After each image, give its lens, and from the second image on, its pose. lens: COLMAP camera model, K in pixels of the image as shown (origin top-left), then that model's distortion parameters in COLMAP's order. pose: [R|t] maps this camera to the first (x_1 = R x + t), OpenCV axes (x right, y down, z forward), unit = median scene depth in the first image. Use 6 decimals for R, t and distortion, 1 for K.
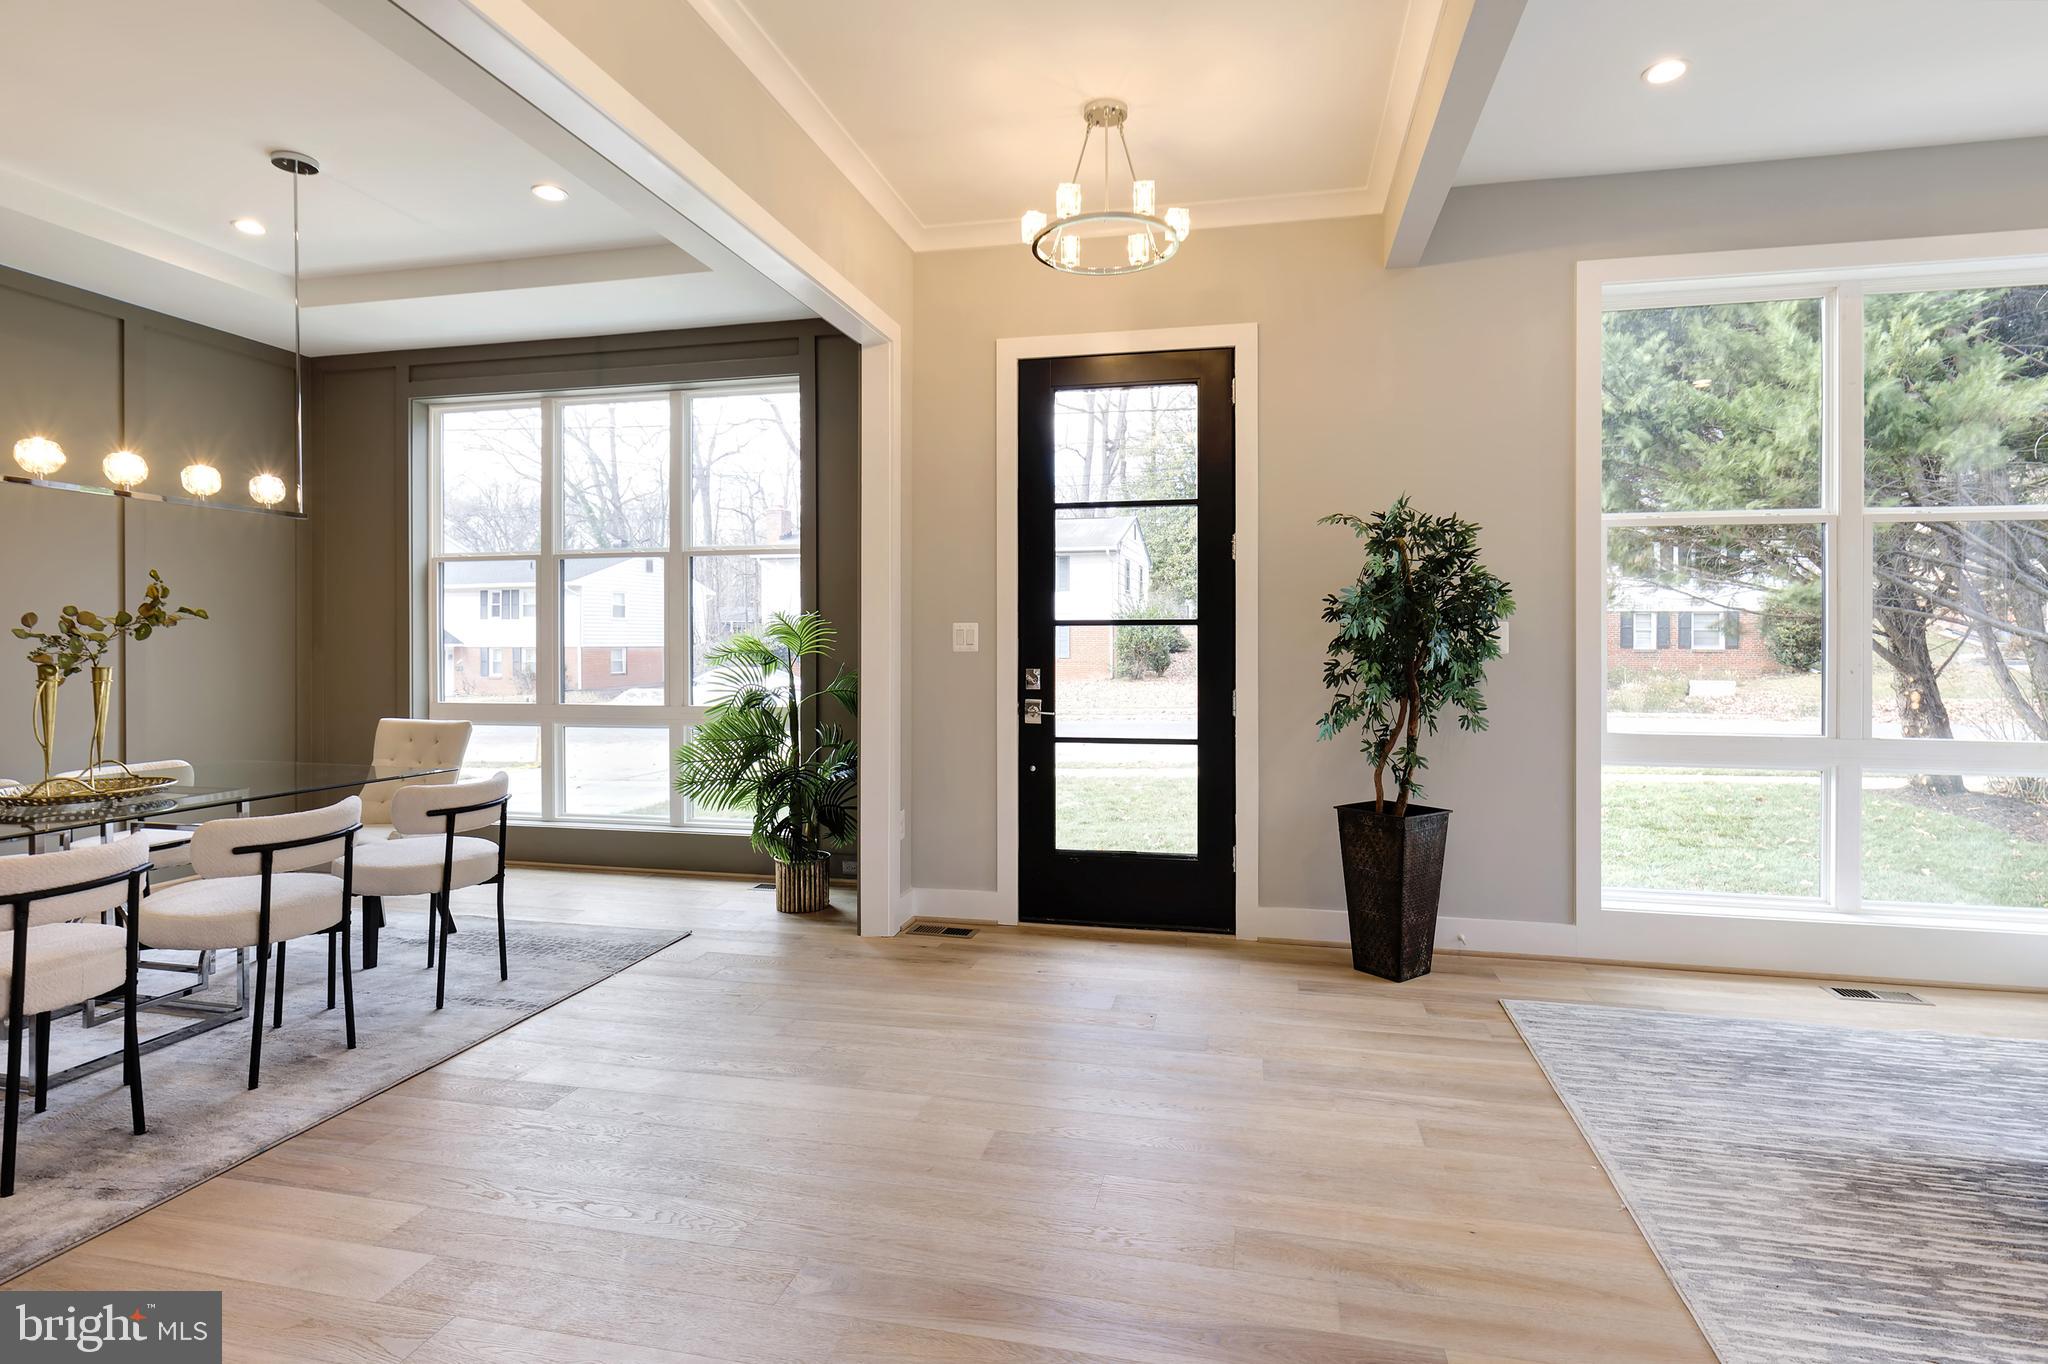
lens RADIAL K [[1038.0, 0, 1024.1], [0, 1038.0, 635.3], [0, 0, 1]] dist [-0.000005, 0.000014]
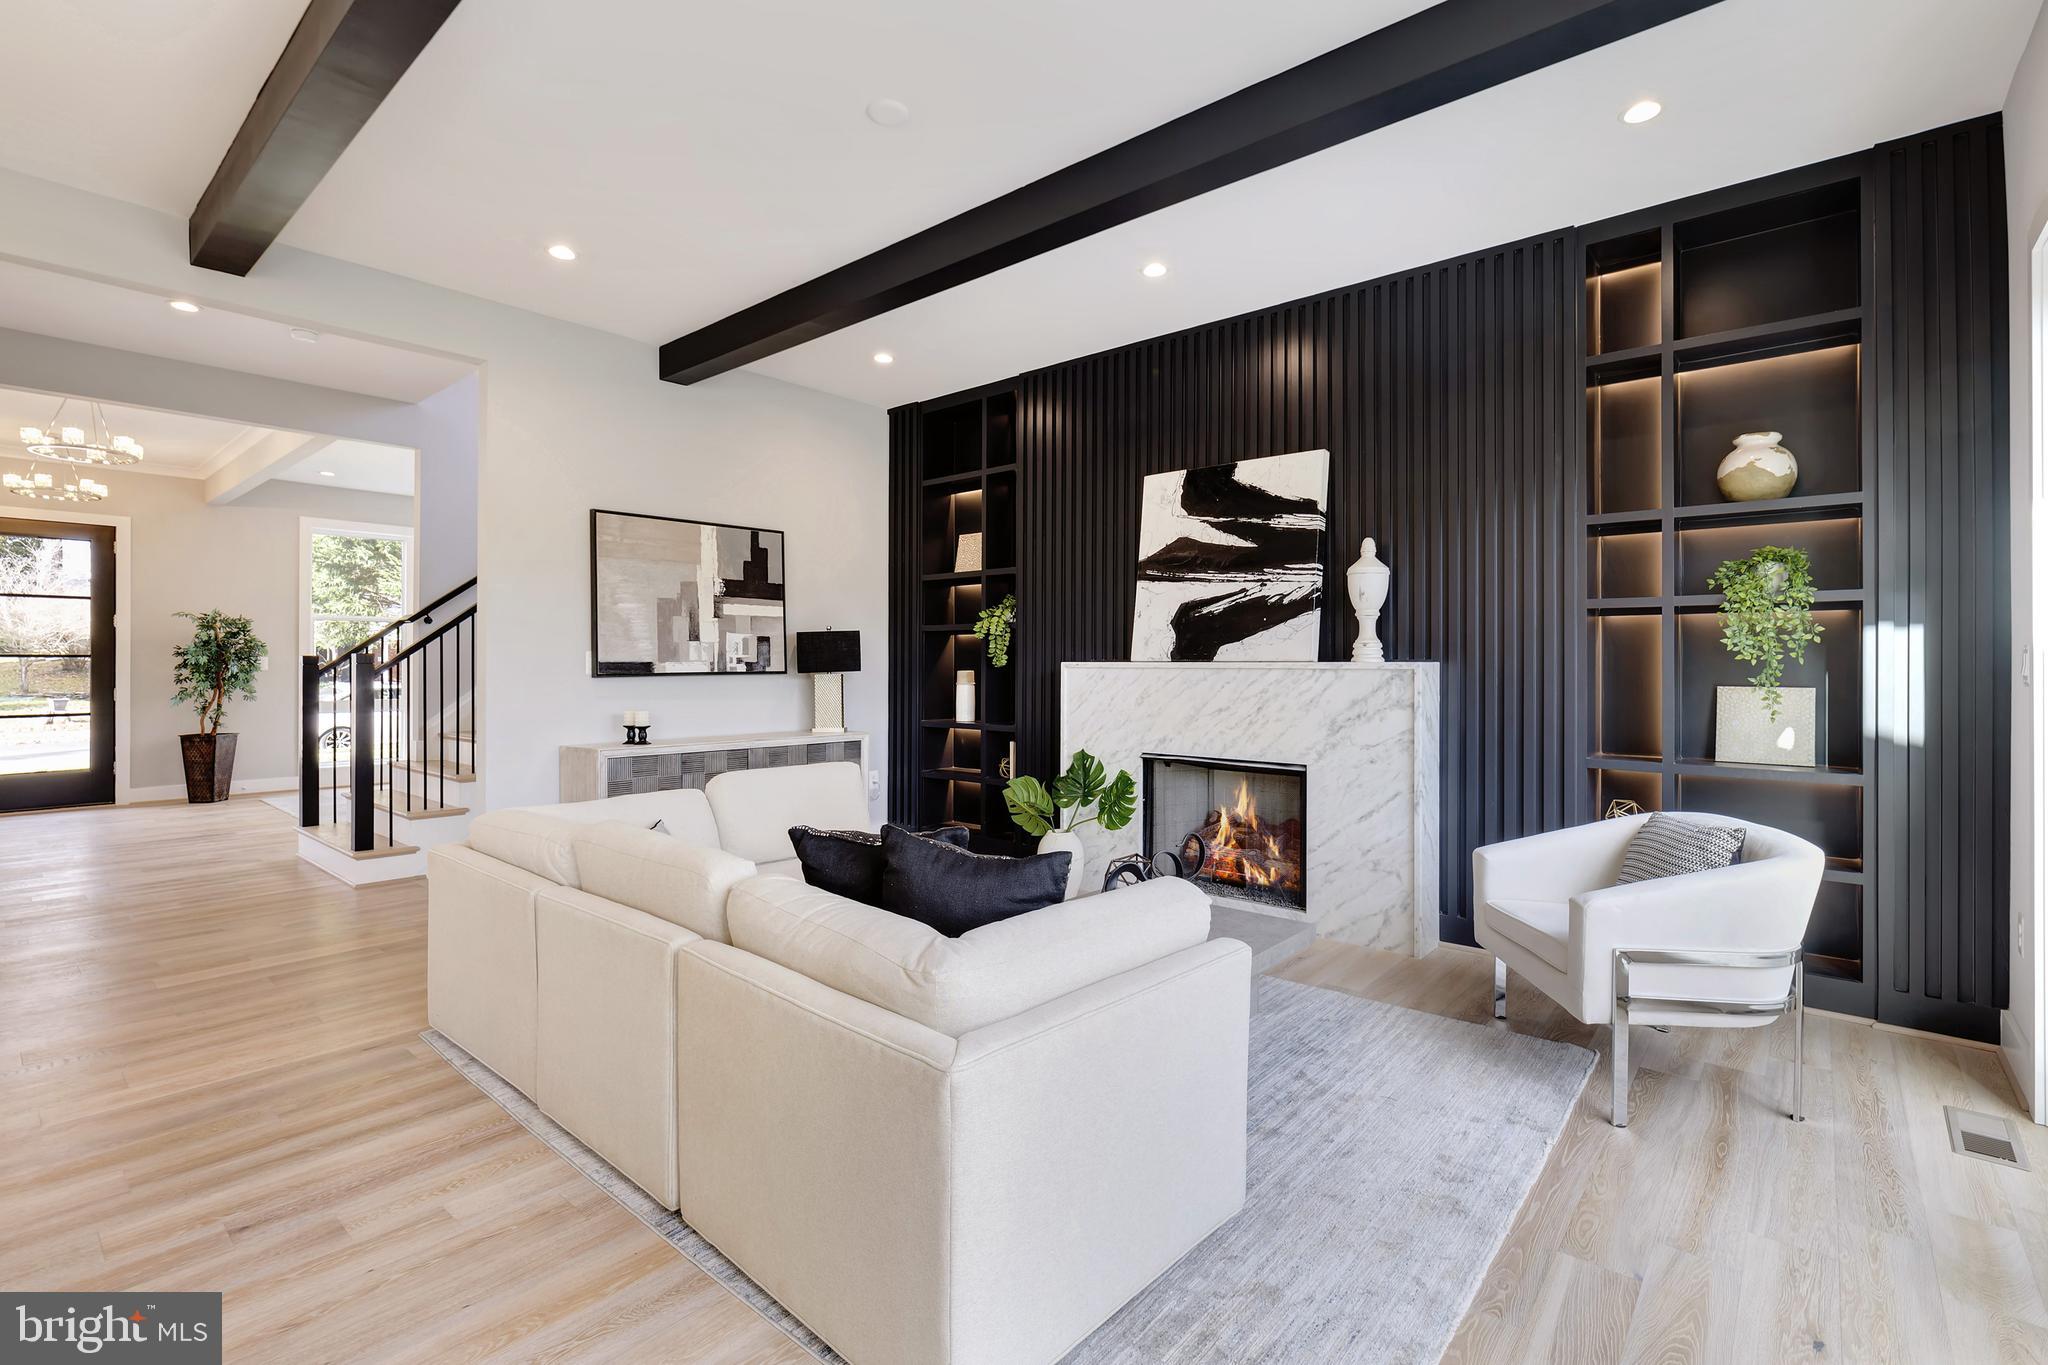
lens RADIAL K [[934.3, 0, 1022.1], [0, 934.3, 666.8], [0, 0, 1]] dist [-0.000926, -0.000075]
pose [[0.467379, 0.001549, 0.884056, -0.692735], [-0.004103, 0.999991, 0.000417, 0.000610], [-0.884048, -0.003823, 0.467381, -1.713623]]
